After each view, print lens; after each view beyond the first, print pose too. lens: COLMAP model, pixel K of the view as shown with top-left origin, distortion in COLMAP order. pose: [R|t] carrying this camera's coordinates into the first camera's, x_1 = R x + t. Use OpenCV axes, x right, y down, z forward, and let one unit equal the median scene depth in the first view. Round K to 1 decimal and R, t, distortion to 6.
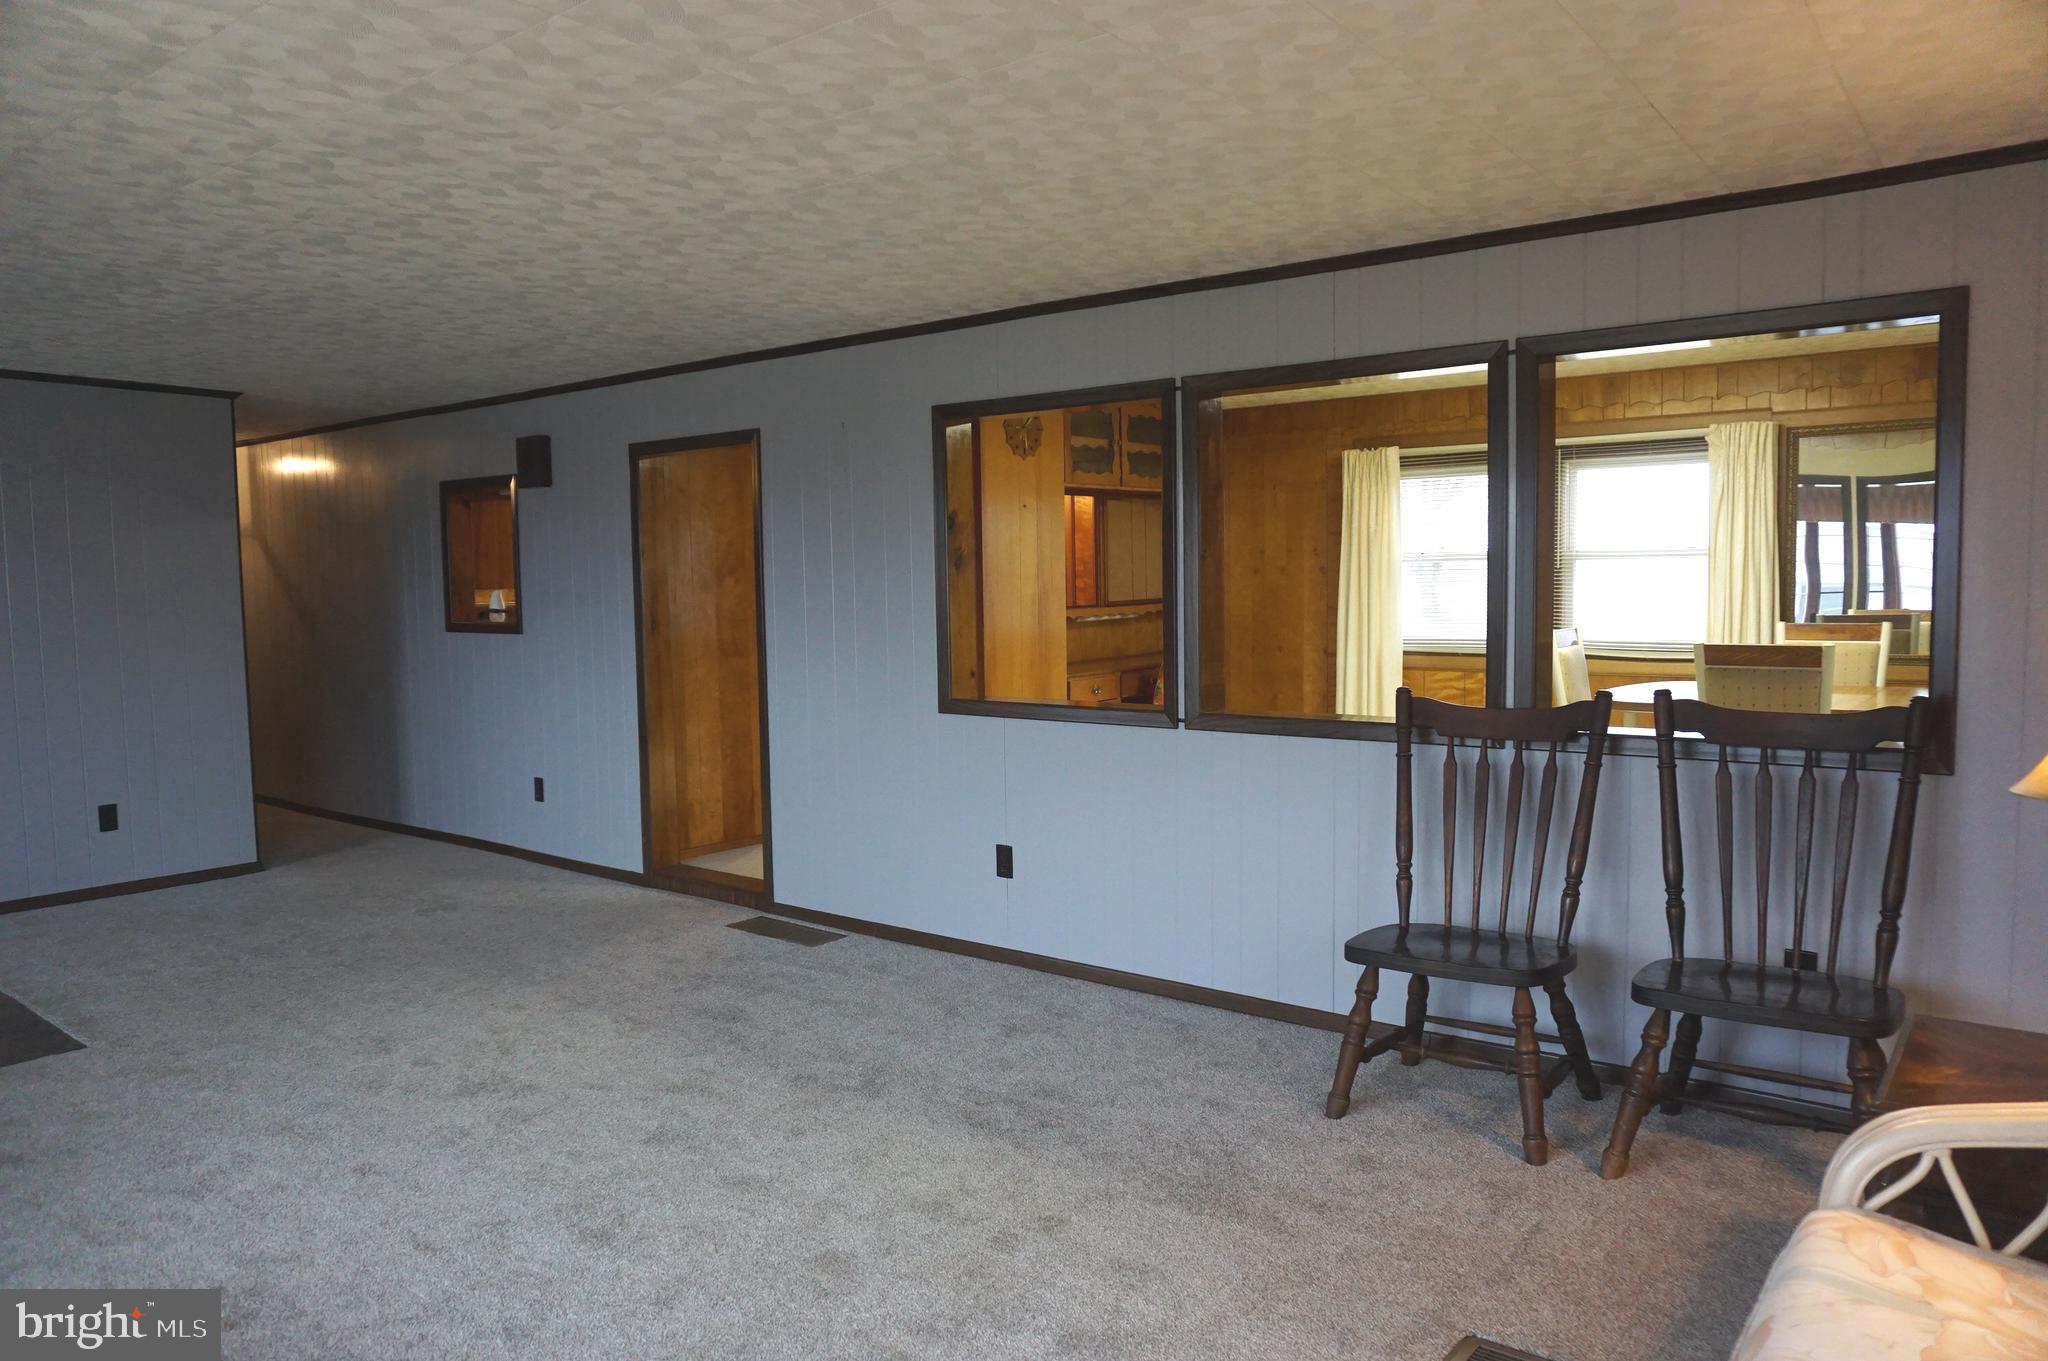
lens RADIAL K [[1366.5, 0, 1016.8], [0, 1366.5, 684.4], [0, 0, 1]] dist [-0.048994, 0.033457]
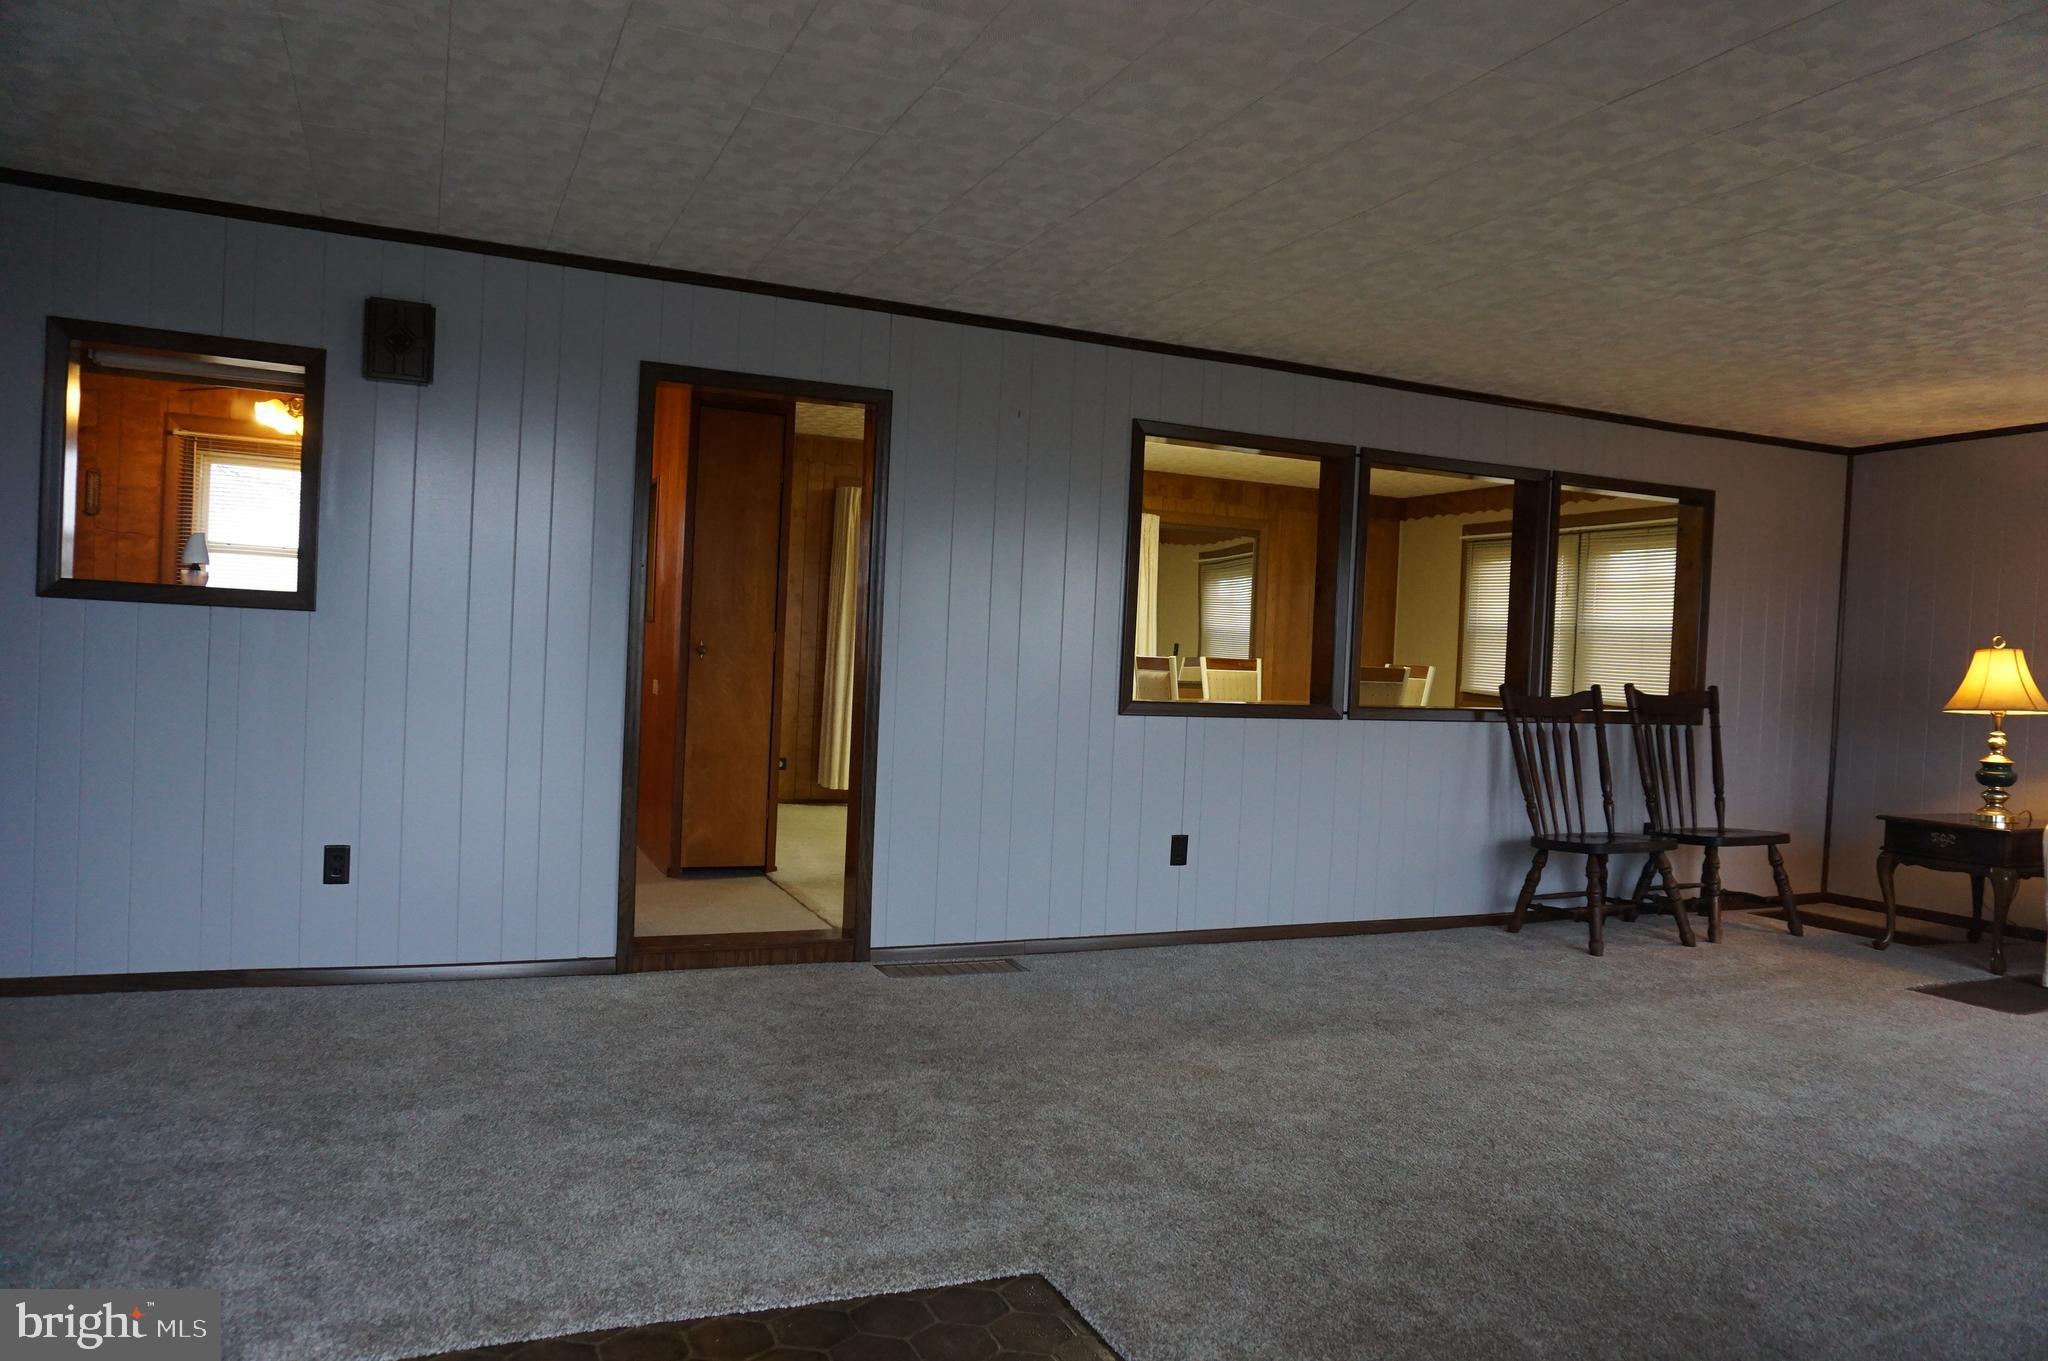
lens RADIAL K [[1366.5, 0, 1016.8], [0, 1366.5, 684.4], [0, 0, 1]] dist [-0.048994, 0.033457]
pose [[0.474741, 0.007631, 0.880092, -1.297377], [0.020692, 0.999589, -0.019829, 0.021709], [-0.879882, 0.027624, 0.474389, 0.754705]]
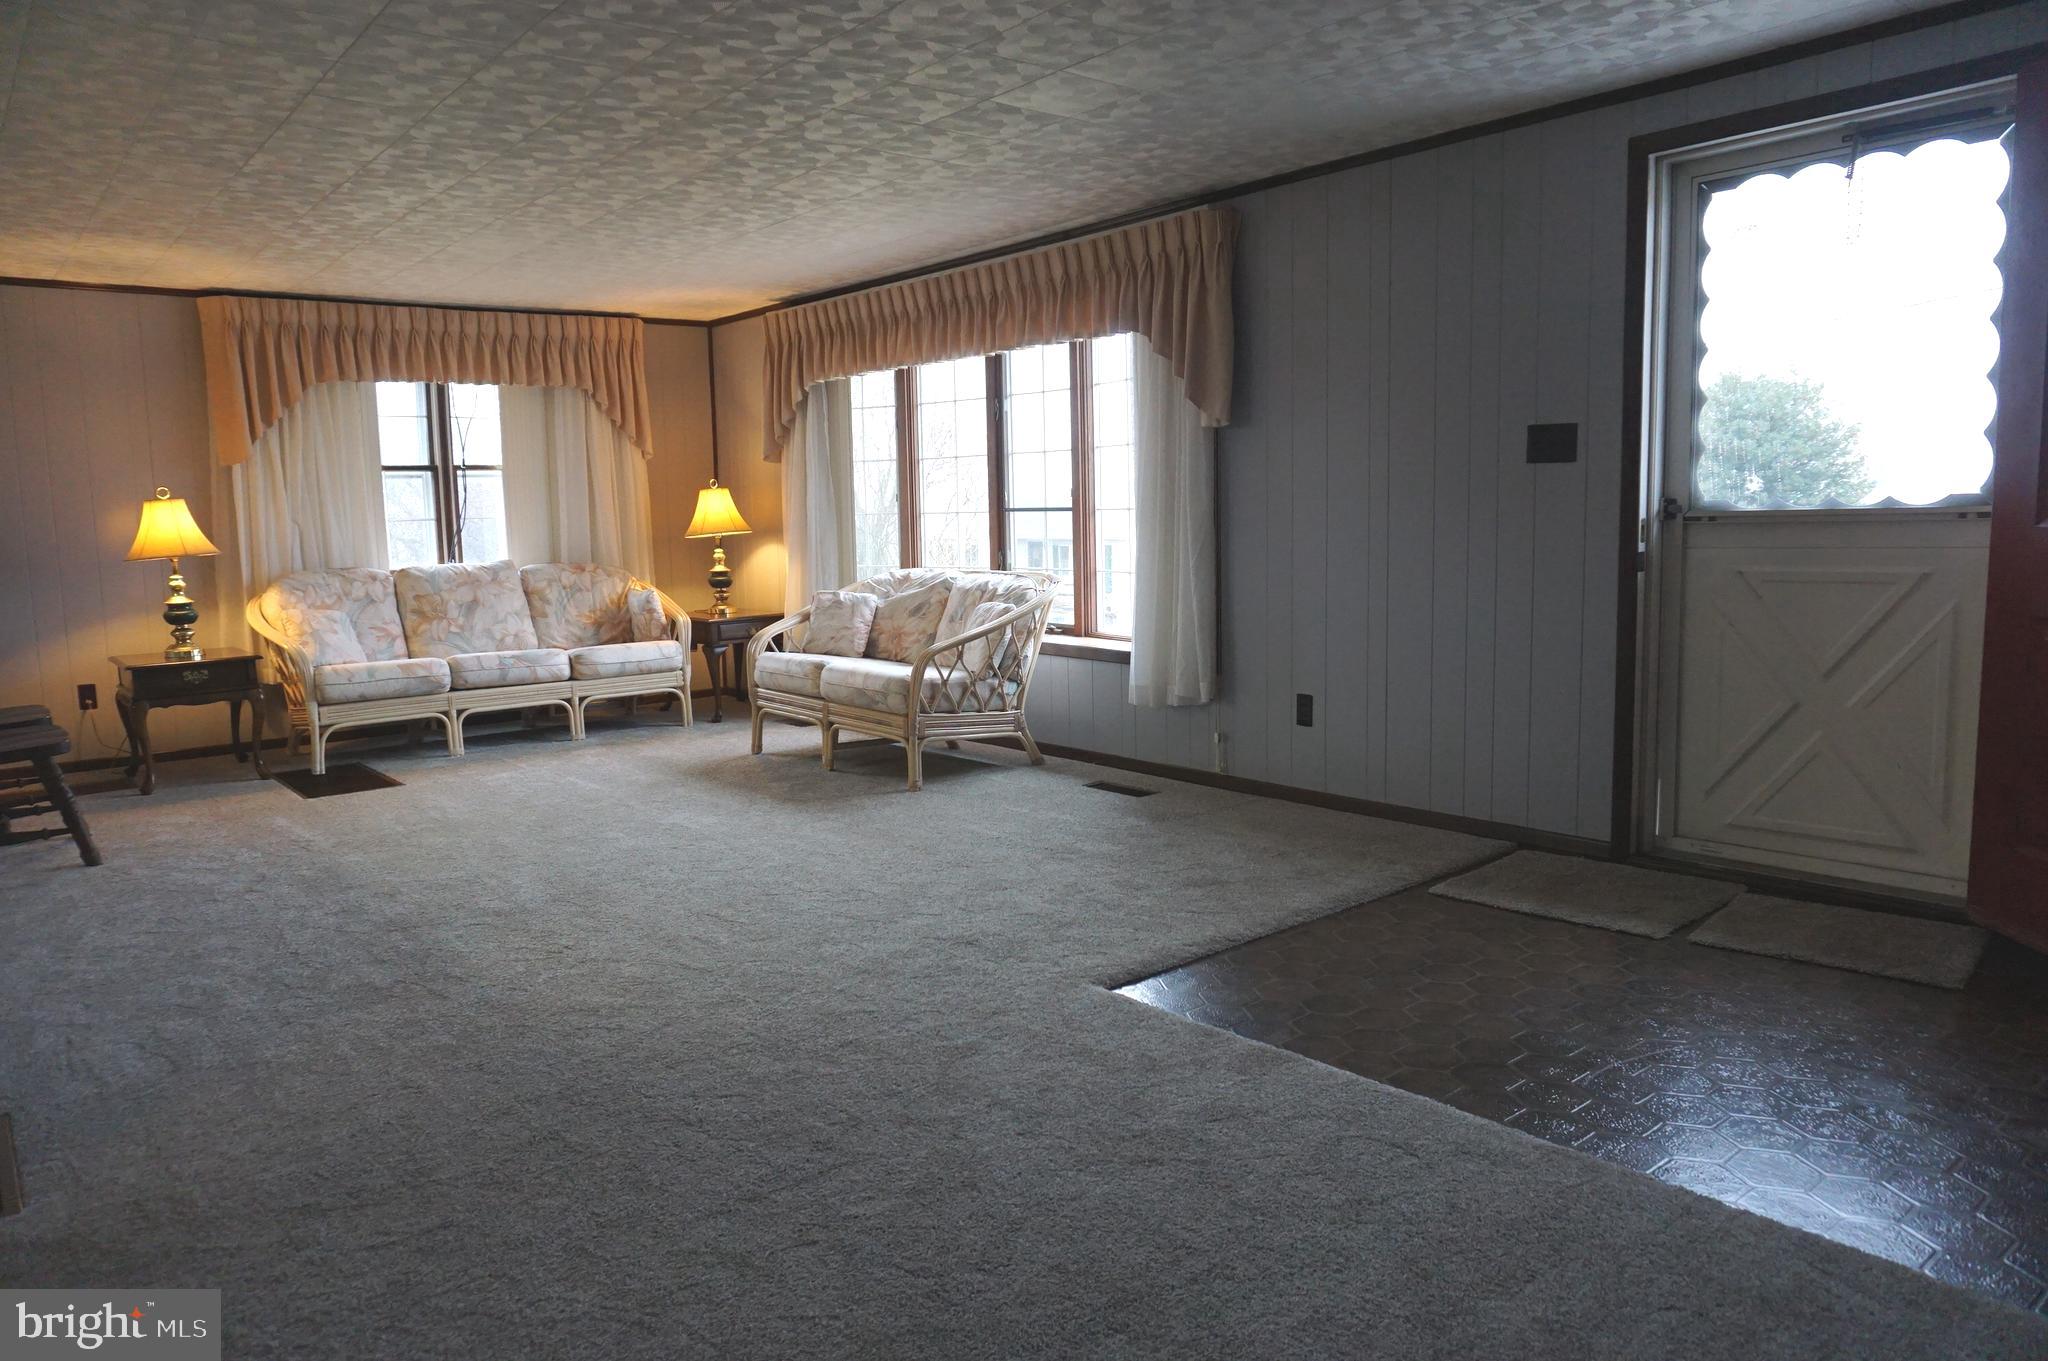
lens RADIAL K [[1365.1, 0, 1016.7], [0, 1365.1, 702.4], [0, 0, 1]] dist [-0.058841, 0.031517]
pose [[-0.977002, 0.006300, 0.213137, -0.850207], [0.050683, 0.977778, 0.203424, -0.056815], [-0.207119, 0.209548, -0.955610, 1.824197]]
